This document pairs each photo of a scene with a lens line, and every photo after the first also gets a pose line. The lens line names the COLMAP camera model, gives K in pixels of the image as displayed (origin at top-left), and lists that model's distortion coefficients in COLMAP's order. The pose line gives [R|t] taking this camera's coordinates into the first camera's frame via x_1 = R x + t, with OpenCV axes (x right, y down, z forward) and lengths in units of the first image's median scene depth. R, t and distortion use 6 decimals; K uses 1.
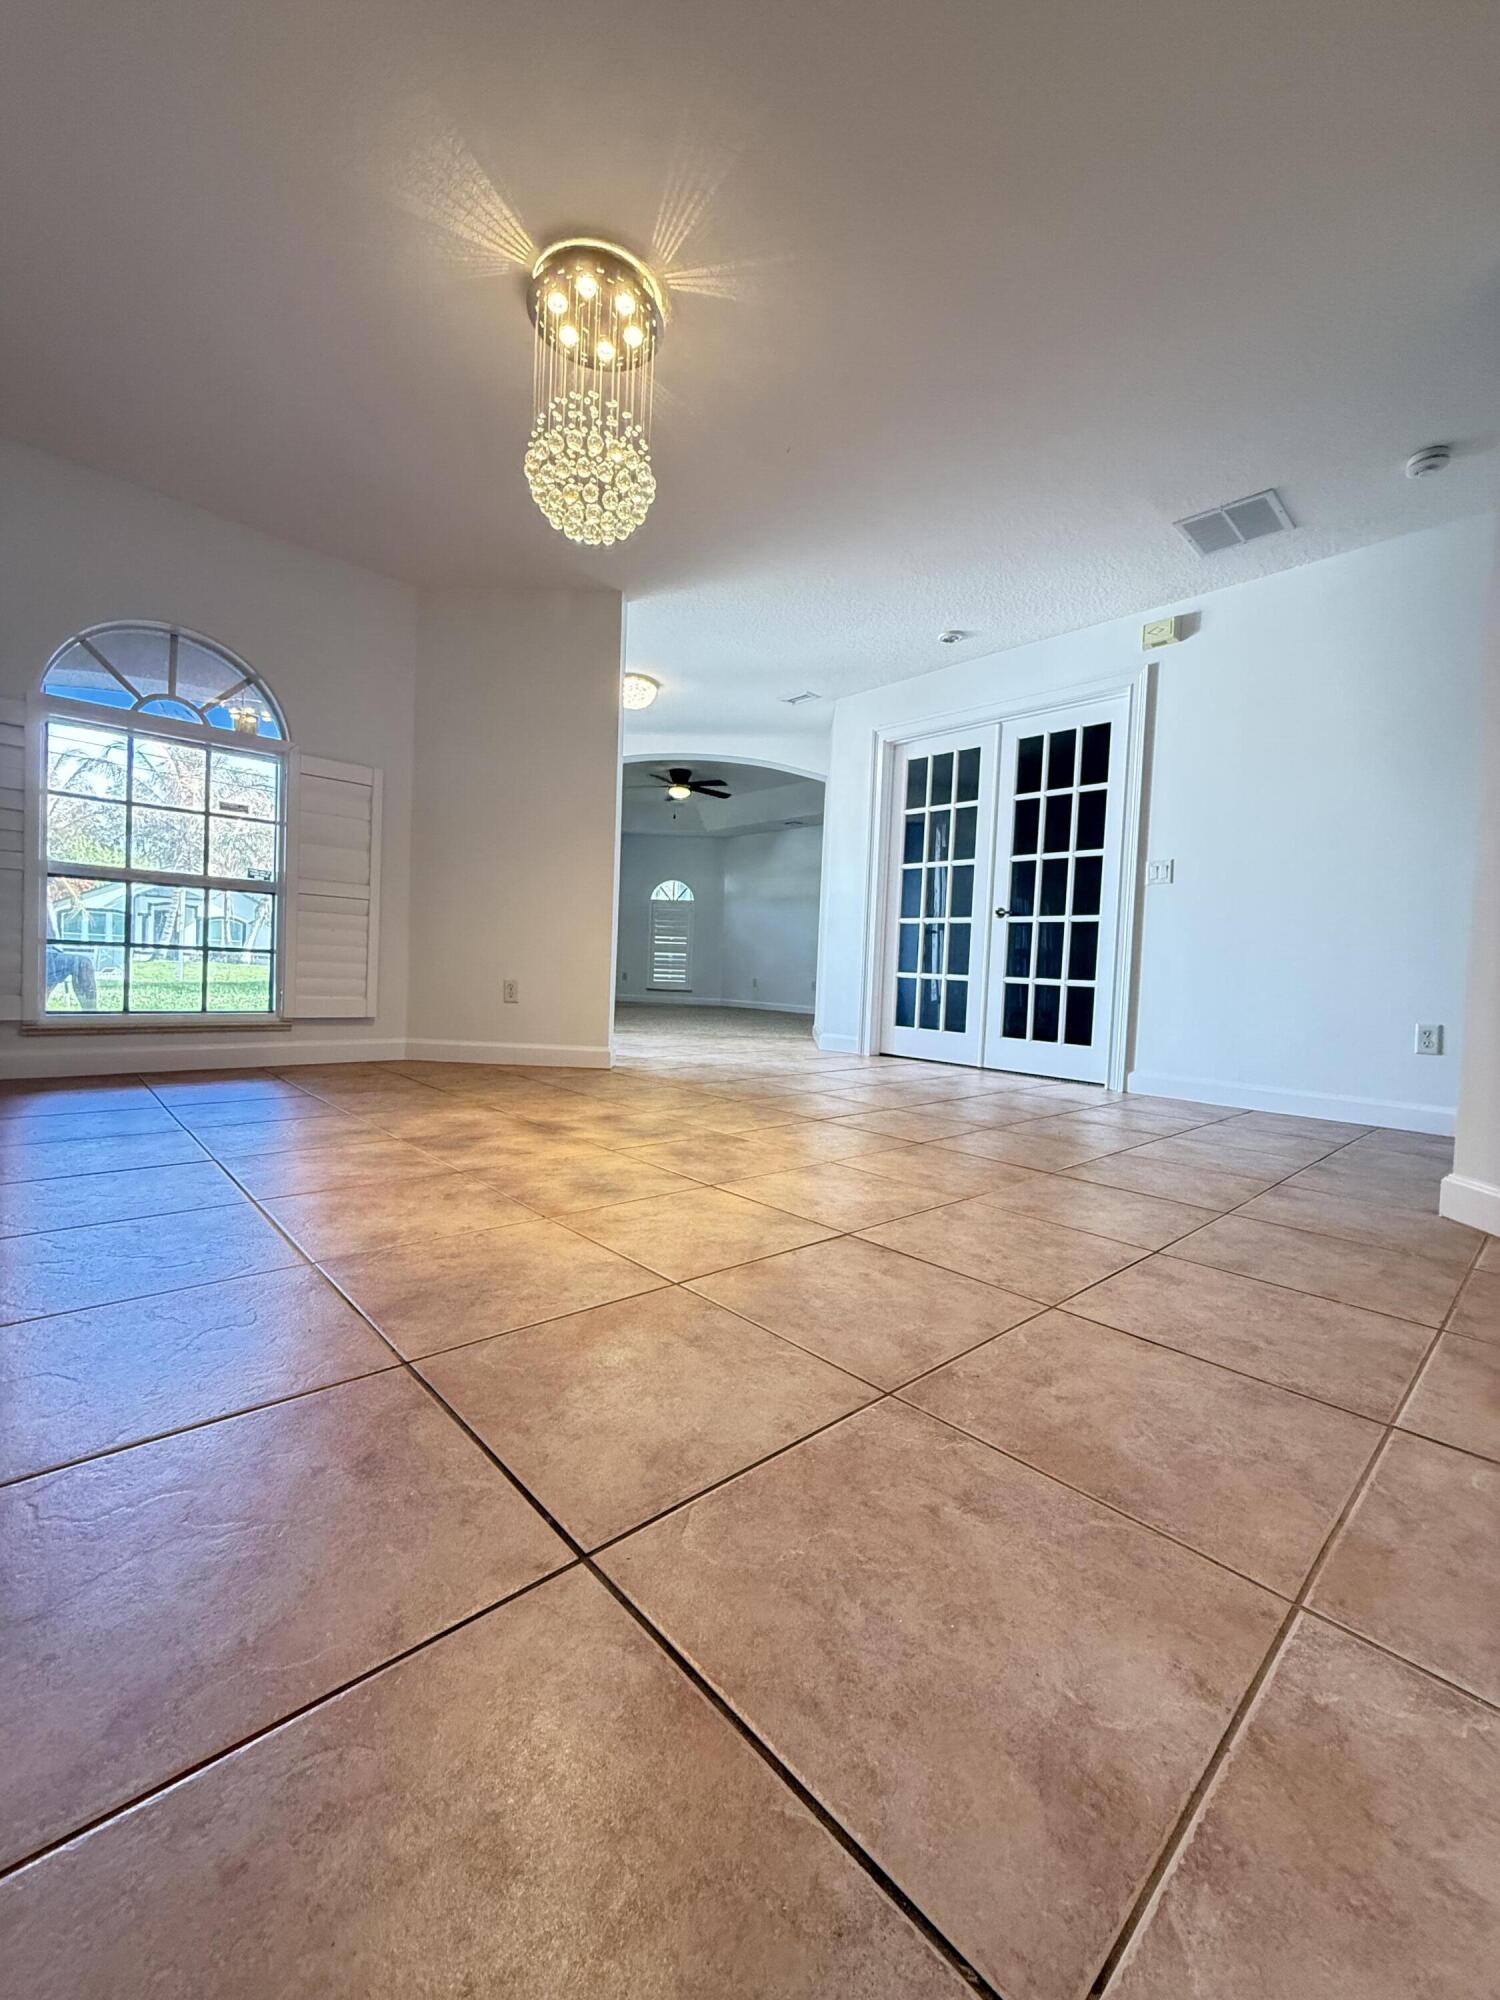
lens RADIAL K [[799.8, 0, 755.2], [0, 799.8, 1000.0], [0, 0, 1]] dist [-0.001866, -0.000139]
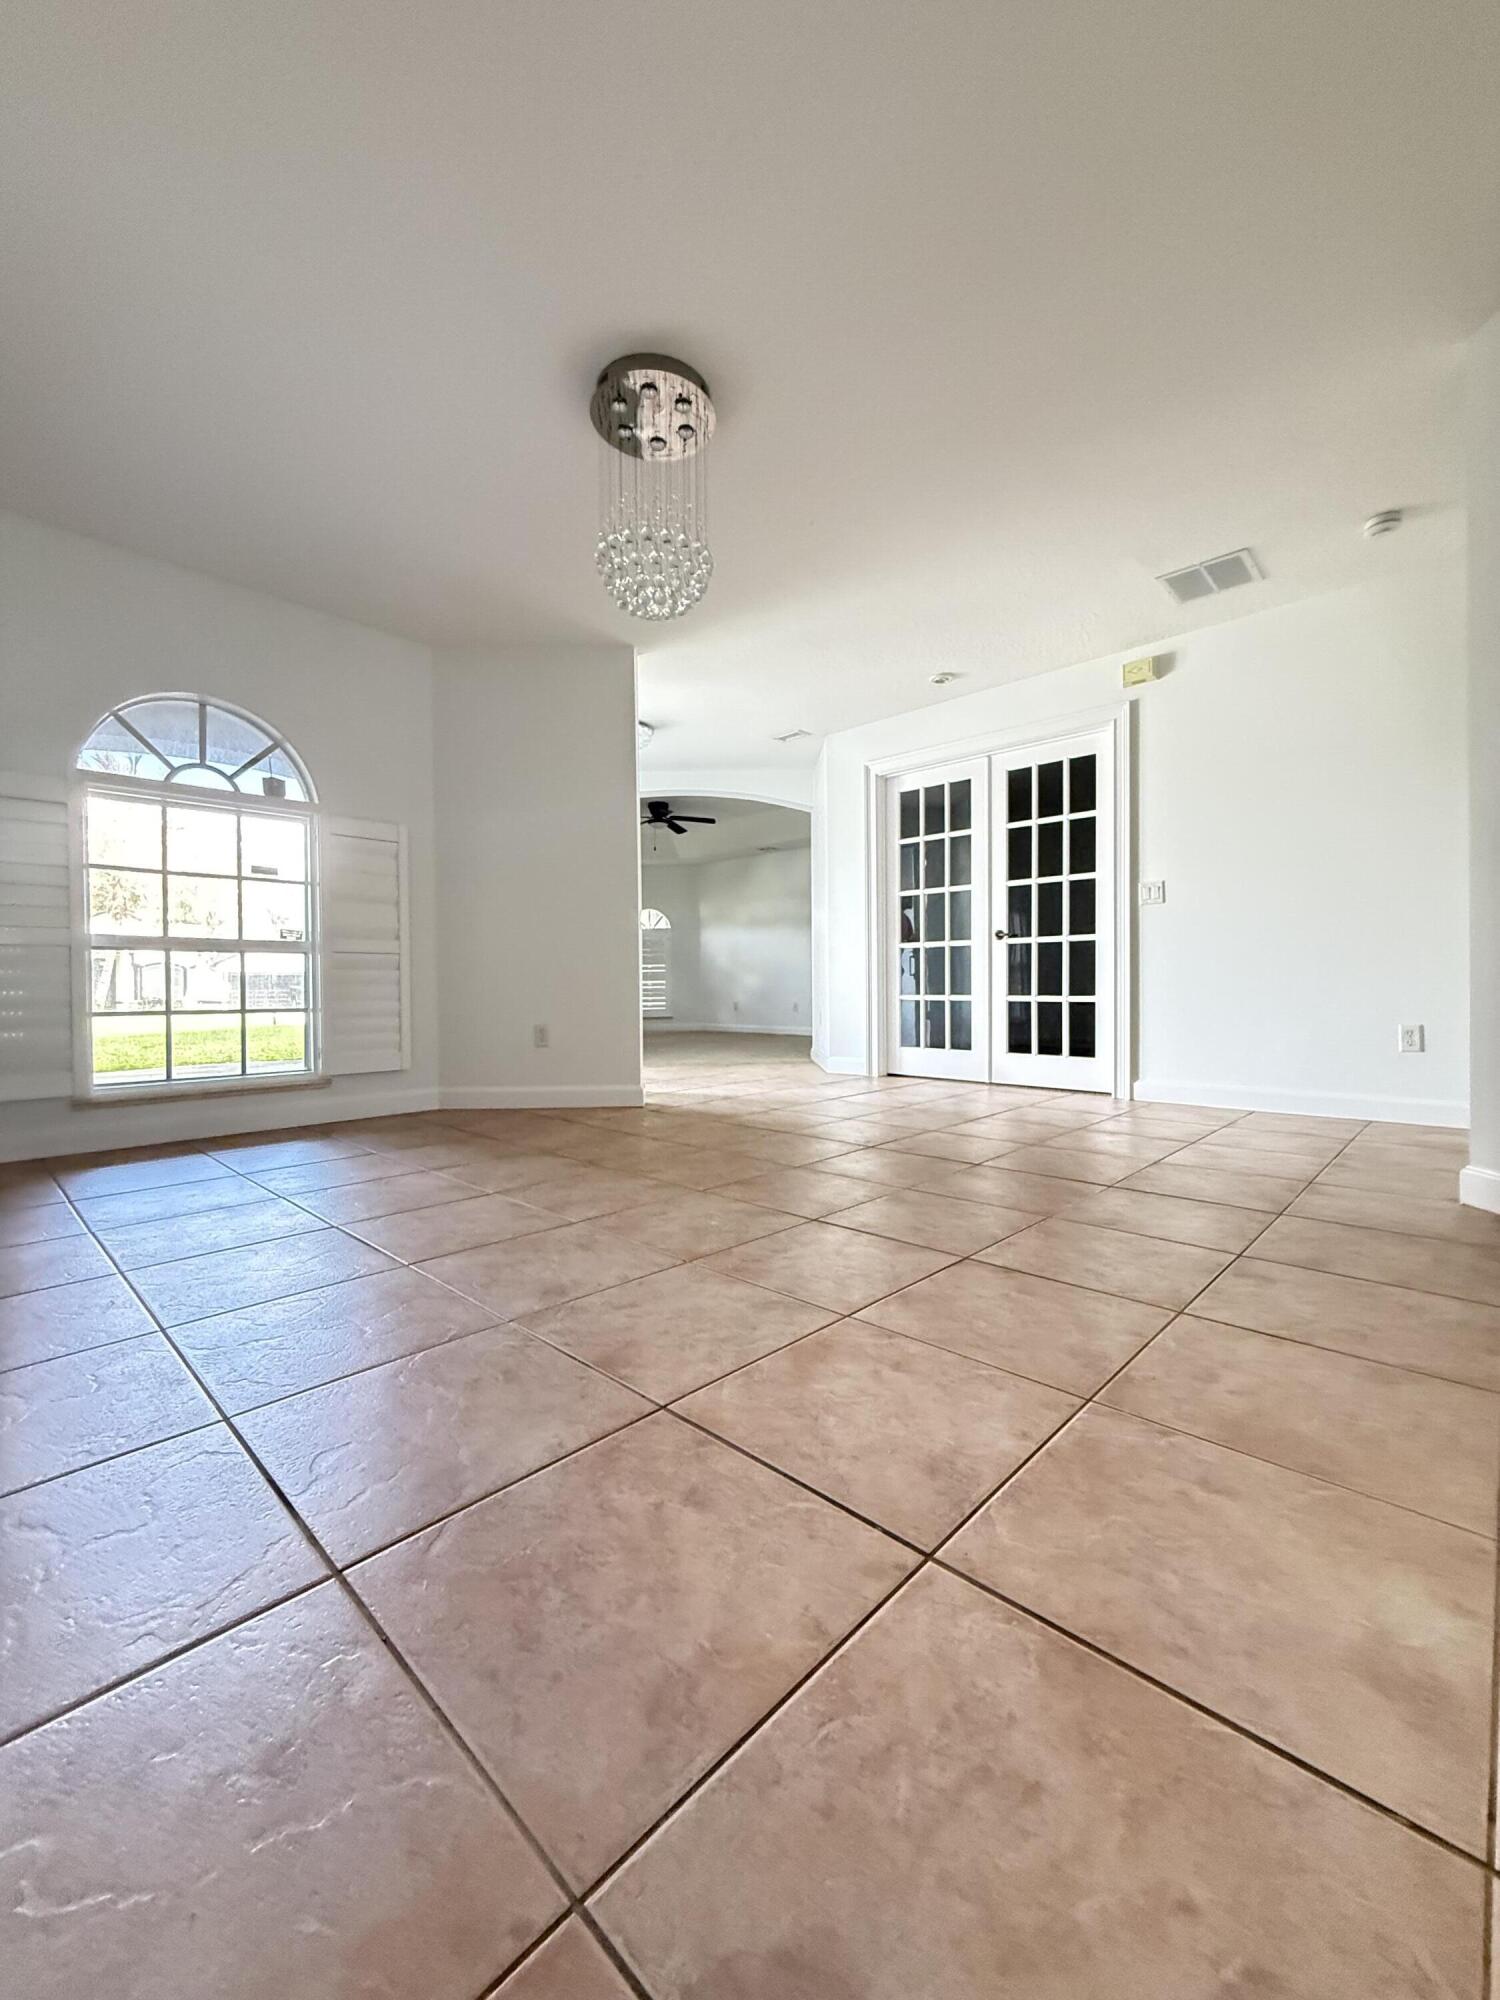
lens RADIAL K [[799.8, 0, 755.2], [0, 799.8, 1000.0], [0, 0, 1]] dist [-0.001866, -0.000139]
pose [[0.997096, -0.050744, 0.056783, -0.093754], [0.051962, 0.998445, -0.020199, -0.022944], [-0.055669, 0.023091, 0.998182, -0.037010]]
